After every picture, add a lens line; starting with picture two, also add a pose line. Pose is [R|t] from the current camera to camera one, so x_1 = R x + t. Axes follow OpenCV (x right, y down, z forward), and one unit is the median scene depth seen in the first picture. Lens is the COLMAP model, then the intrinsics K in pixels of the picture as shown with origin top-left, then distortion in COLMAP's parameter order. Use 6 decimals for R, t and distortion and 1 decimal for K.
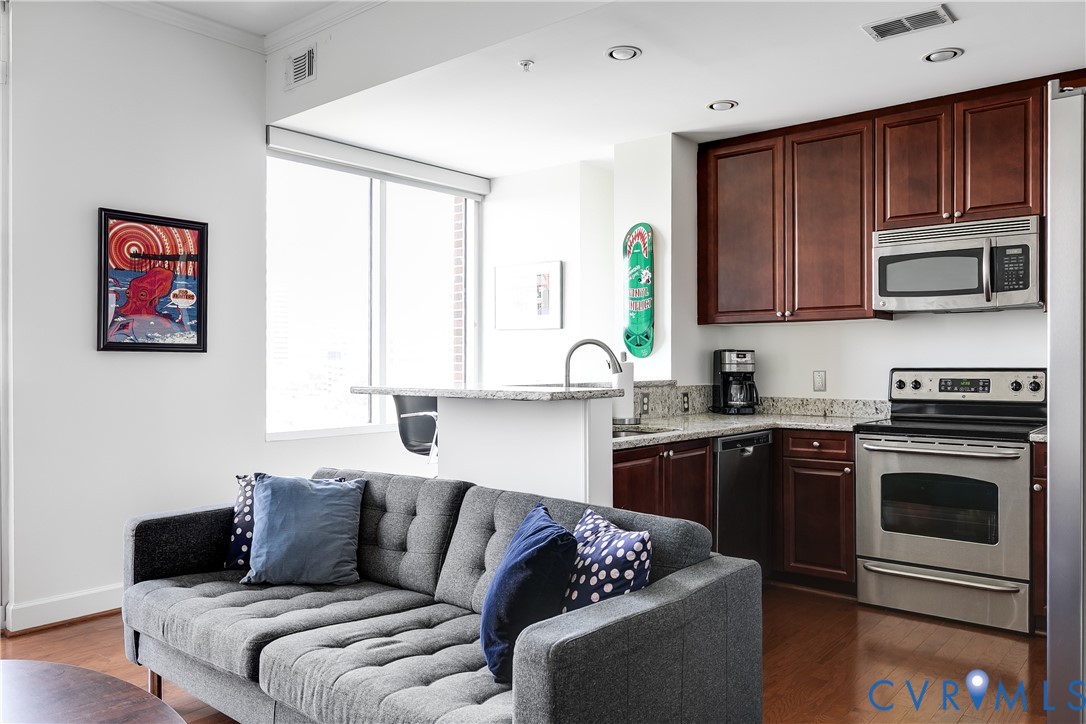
lens RADIAL K [[799.1, 0, 534.9], [0, 799.1, 363.8], [0, 0, 1]] dist [-0.002732, -0.000007]
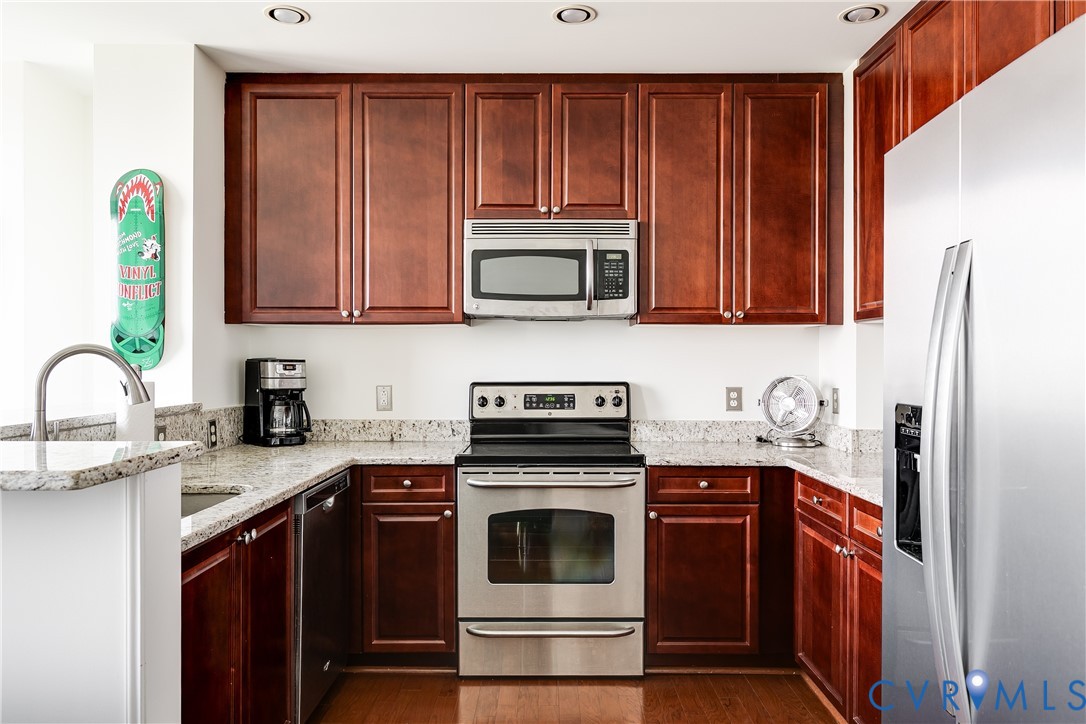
lens RADIAL K [[799.1, 0, 554.1], [0, 799.1, 362.4], [0, 0, 1]] dist [-0.002732, -0.000007]
pose [[0.763044, 0.001229, 0.646346, -0.042464], [-0.001174, 0.999999, -0.000515, -0.017039], [-0.646346, -0.000366, 0.763045, 0.314882]]
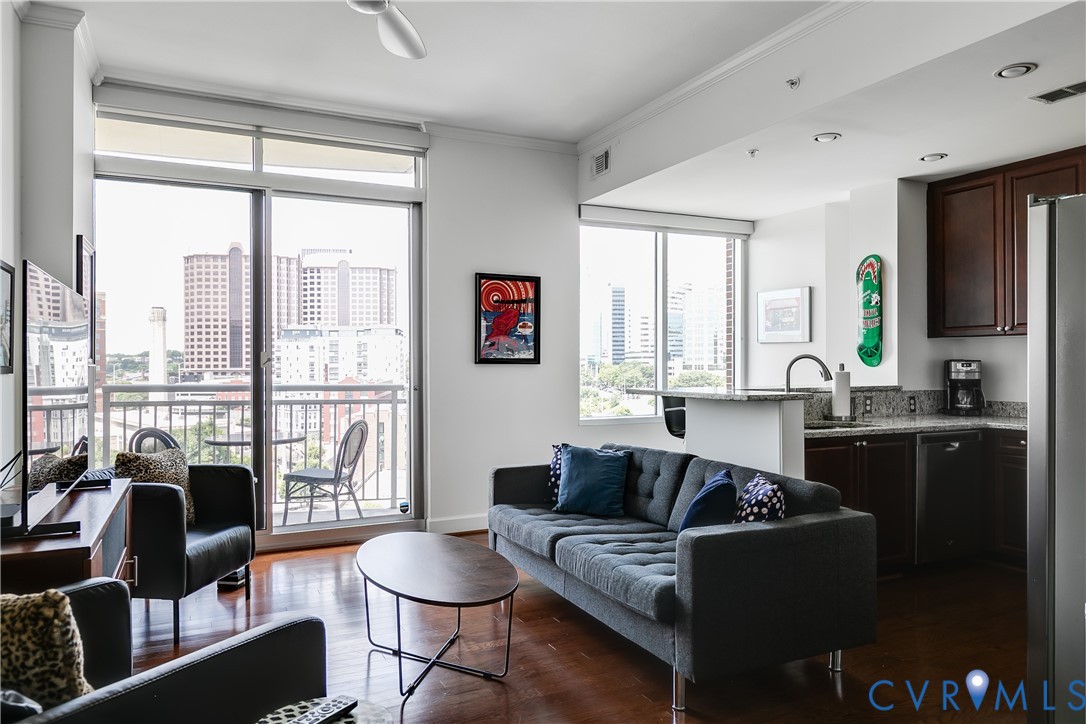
lens RADIAL K [[723.5, 0, 540.5], [0, 723.5, 364.5], [0, 0, 1]] dist [-0.003205, 0.000716]
pose [[0.915458, -0.001713, -0.402409, 0.134596], [0.001940, 0.999998, 0.000157, -0.014390], [0.402408, -0.000925, 0.915460, -0.236186]]
